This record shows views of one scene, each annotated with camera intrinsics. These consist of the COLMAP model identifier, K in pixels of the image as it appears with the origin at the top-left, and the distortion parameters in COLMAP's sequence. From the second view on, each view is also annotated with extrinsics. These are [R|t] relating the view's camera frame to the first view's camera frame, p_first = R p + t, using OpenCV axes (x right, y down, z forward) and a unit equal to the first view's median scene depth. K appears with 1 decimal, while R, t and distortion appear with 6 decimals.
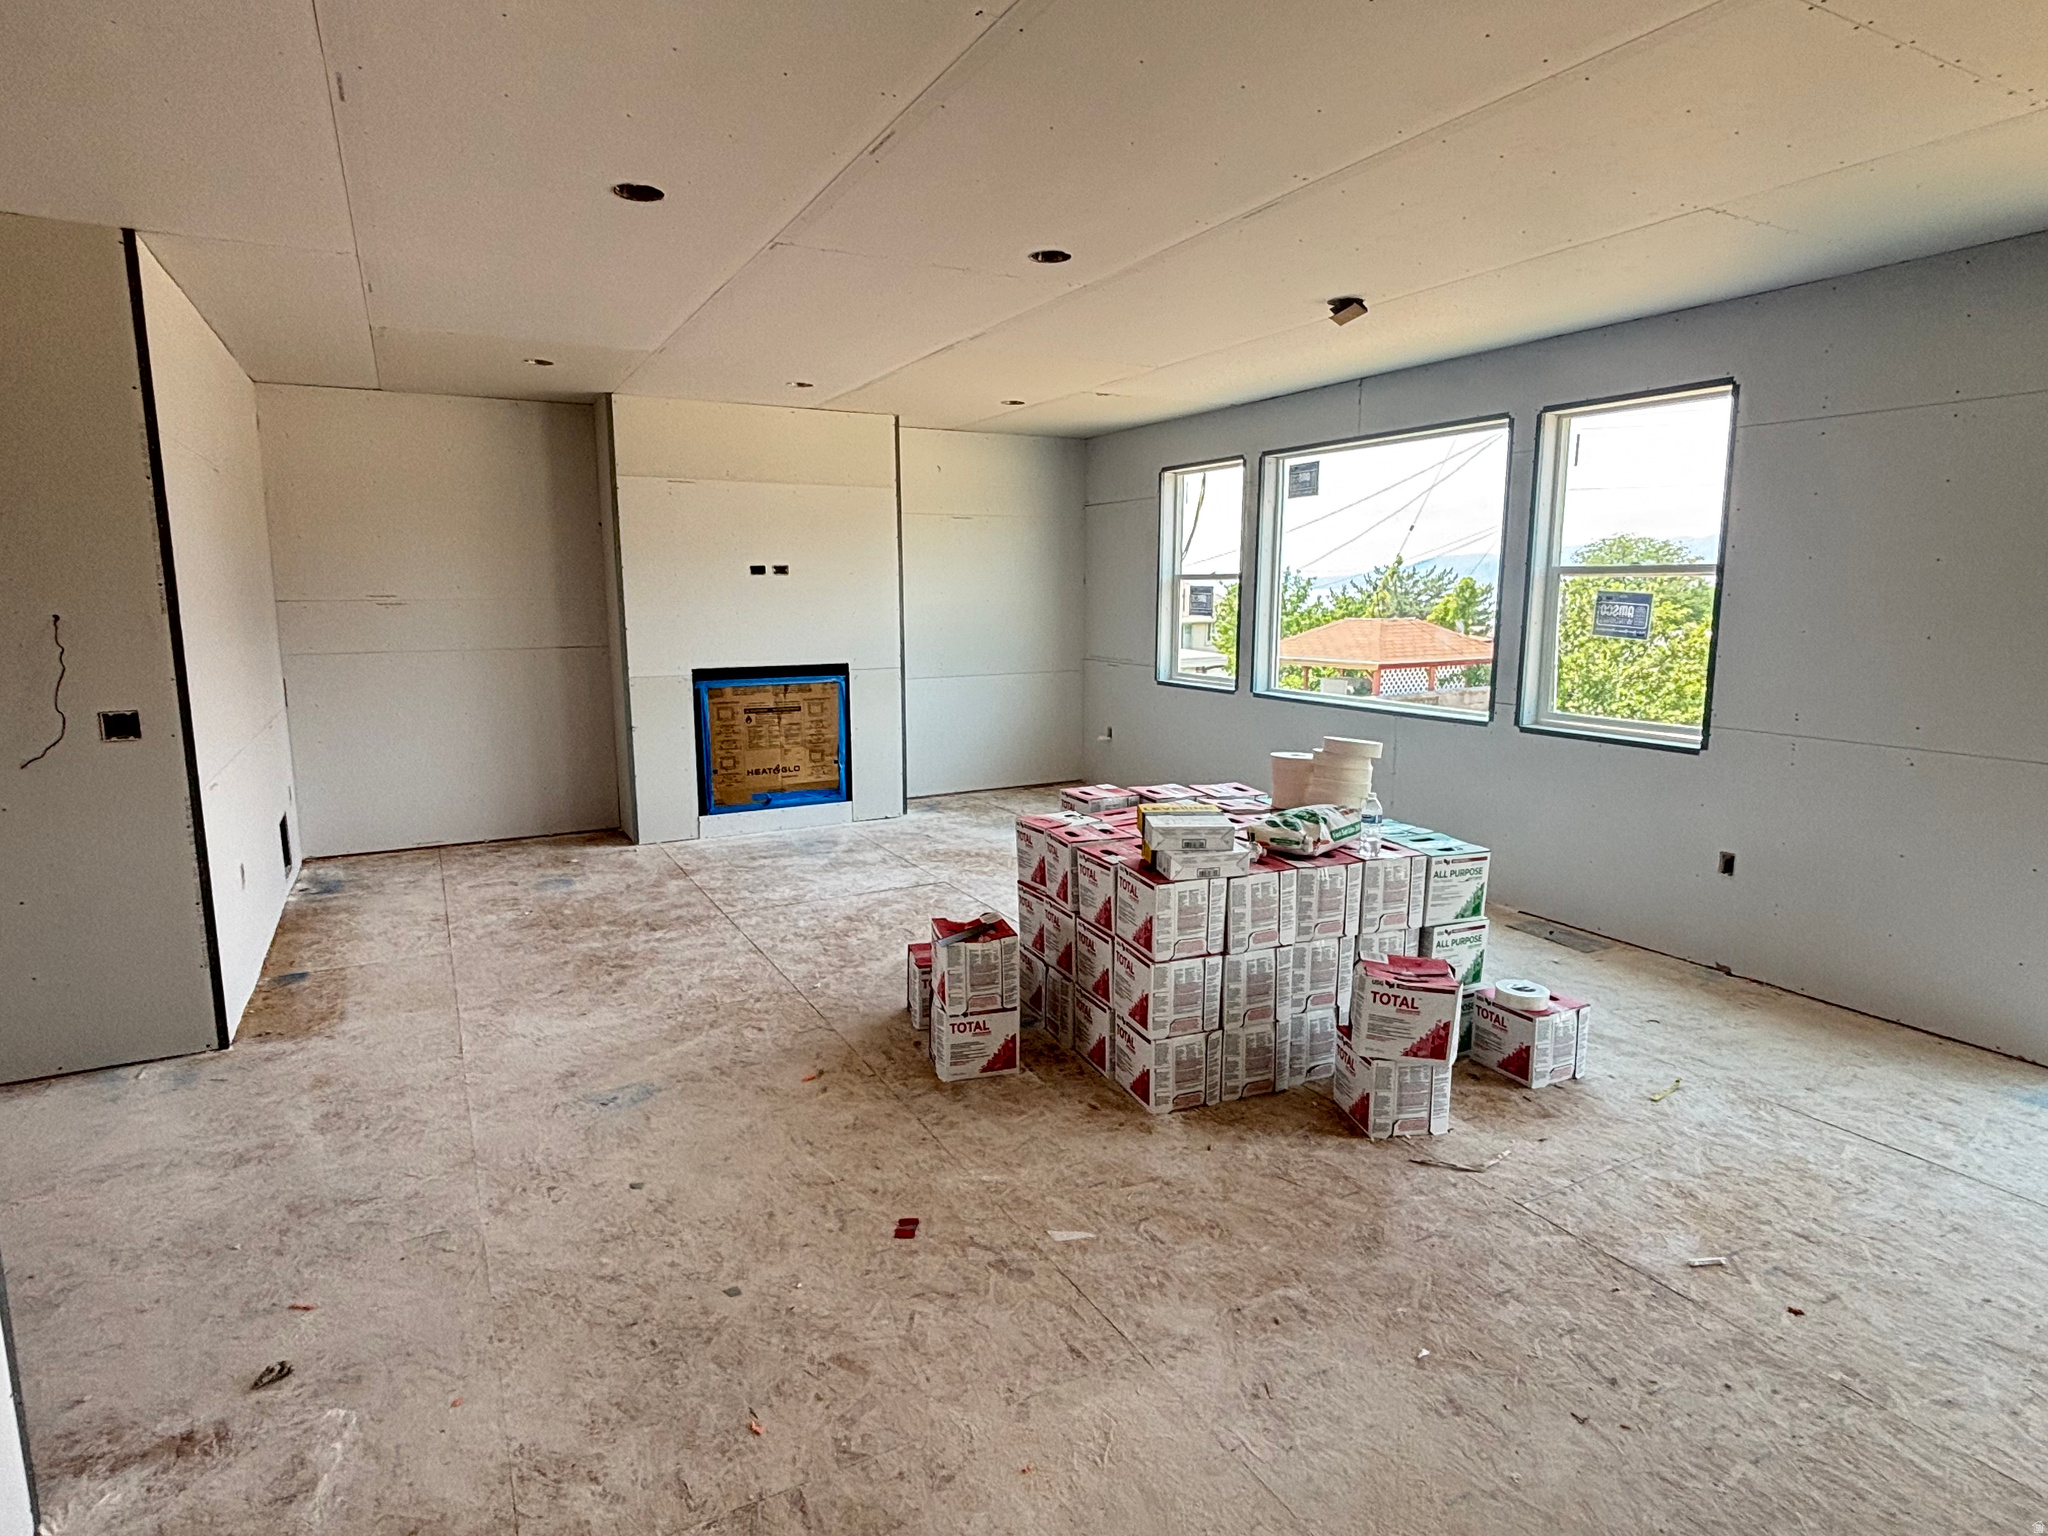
lens RADIAL K [[1117.4, 0, 1028.2], [0, 1117.4, 762.7], [0, 0, 1]] dist [0.007995, -0.009604]
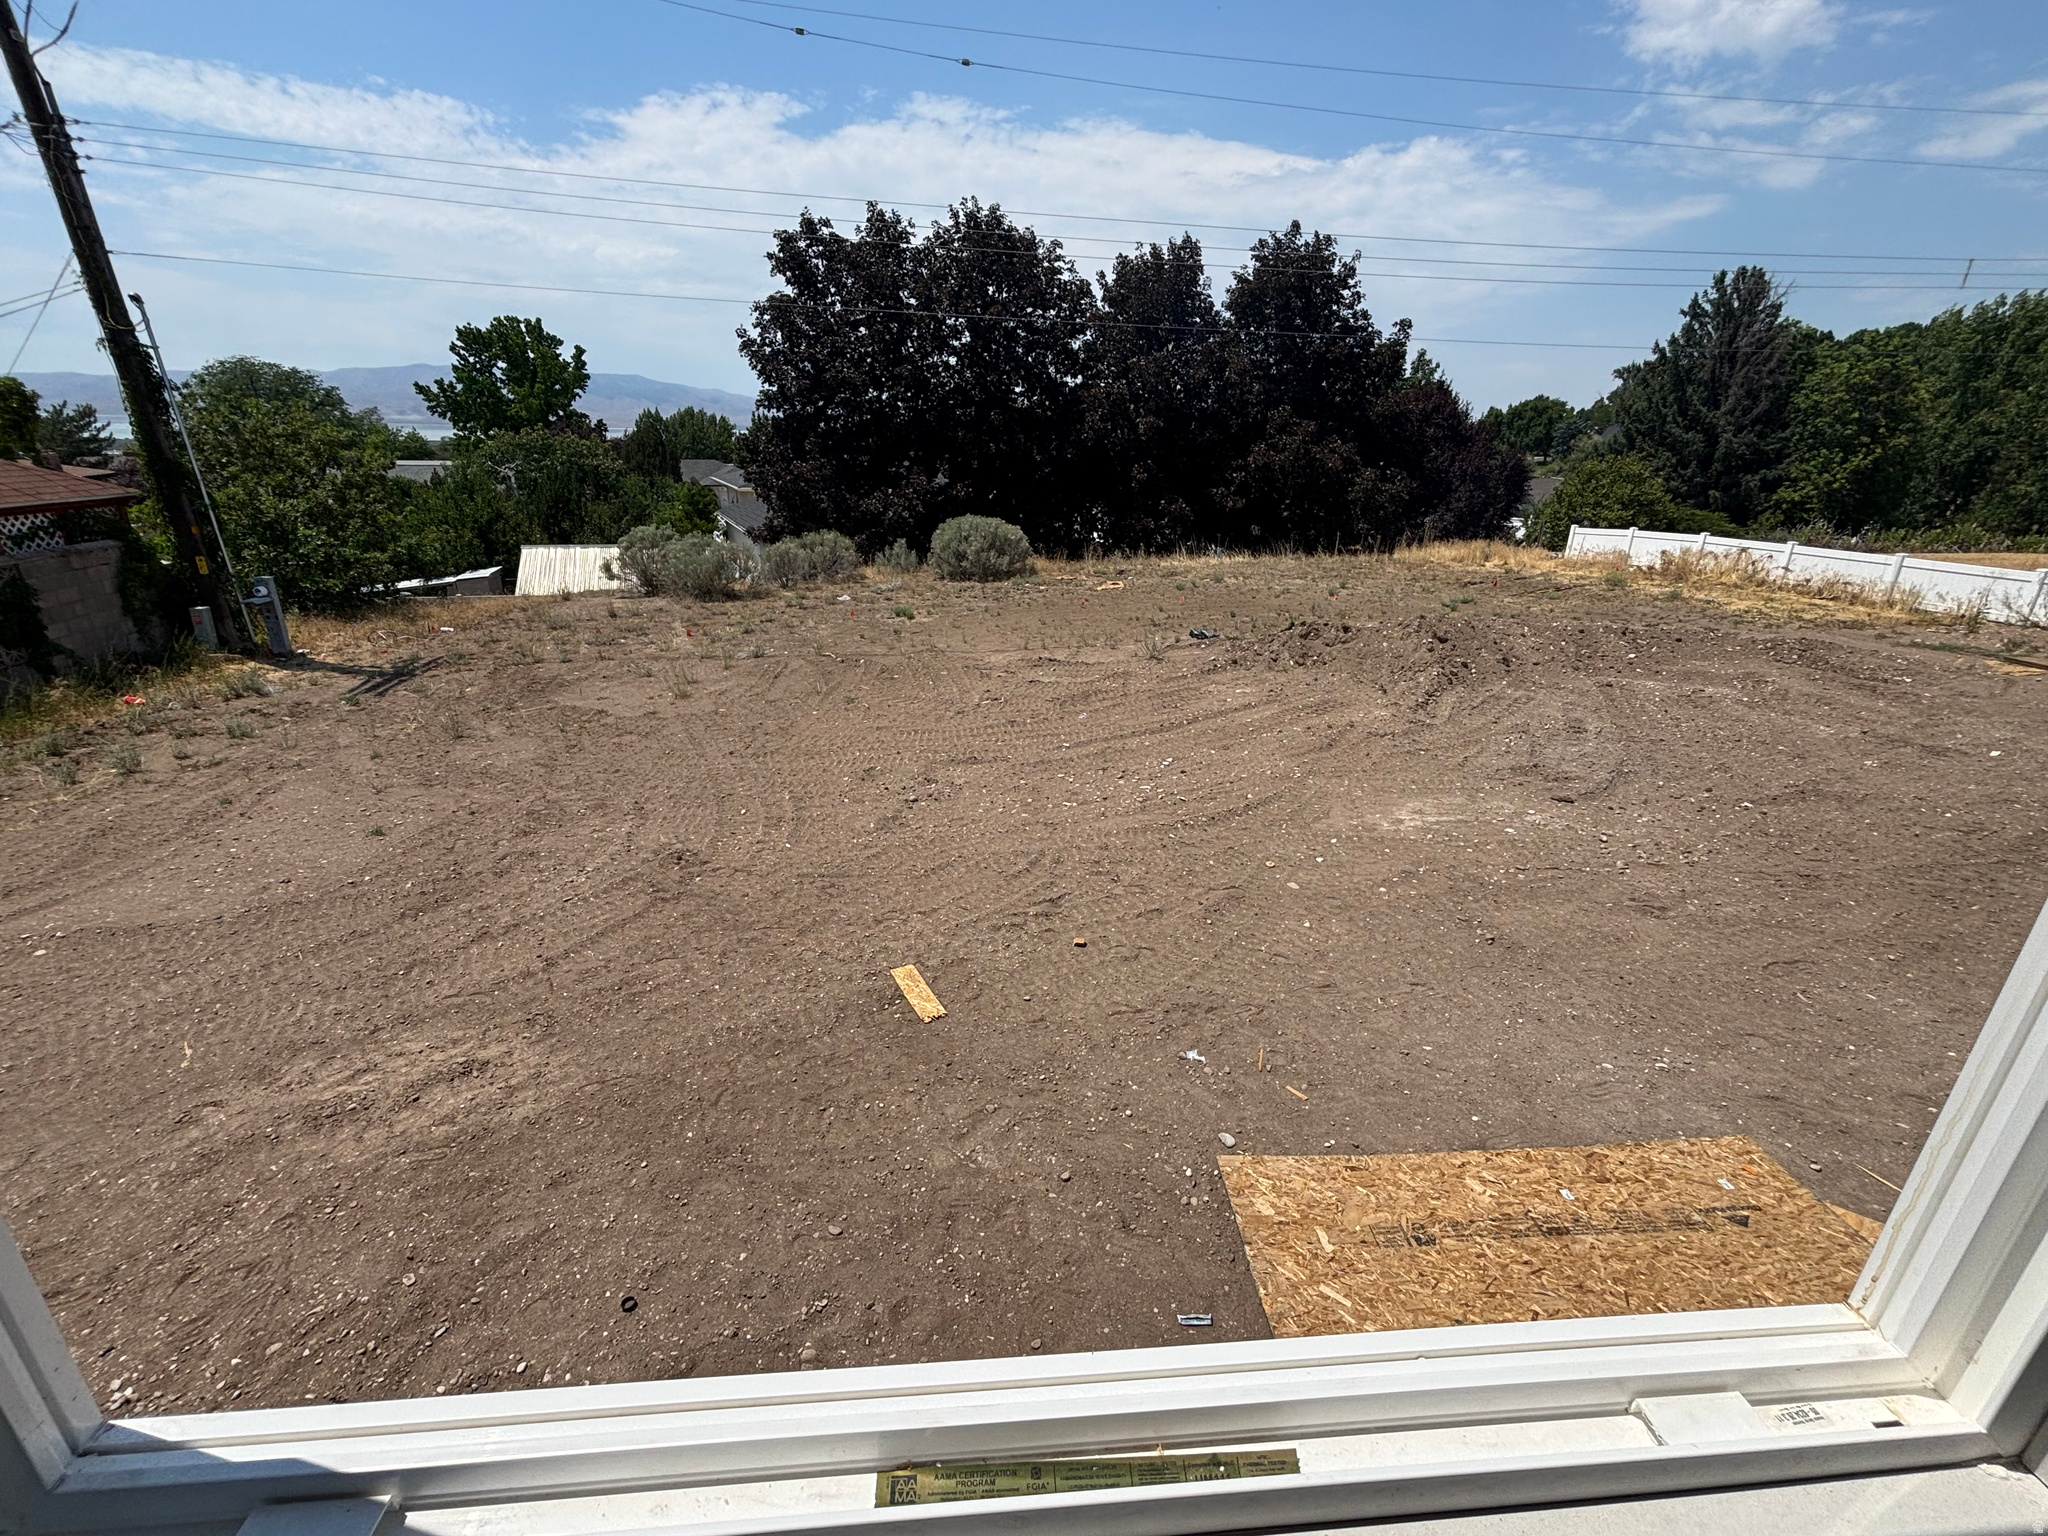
lens RADIAL K [[862.9, 0, 1032.7], [0, 862.9, 766.9], [0, 0, 1]] dist [-0.001673, -0.001281]
pose [[0.385283, -0.325782, 0.863379, 0.102138], [0.121819, 0.945377, 0.302361, -0.022832], [-0.914722, -0.011318, 0.403924, 0.198704]]
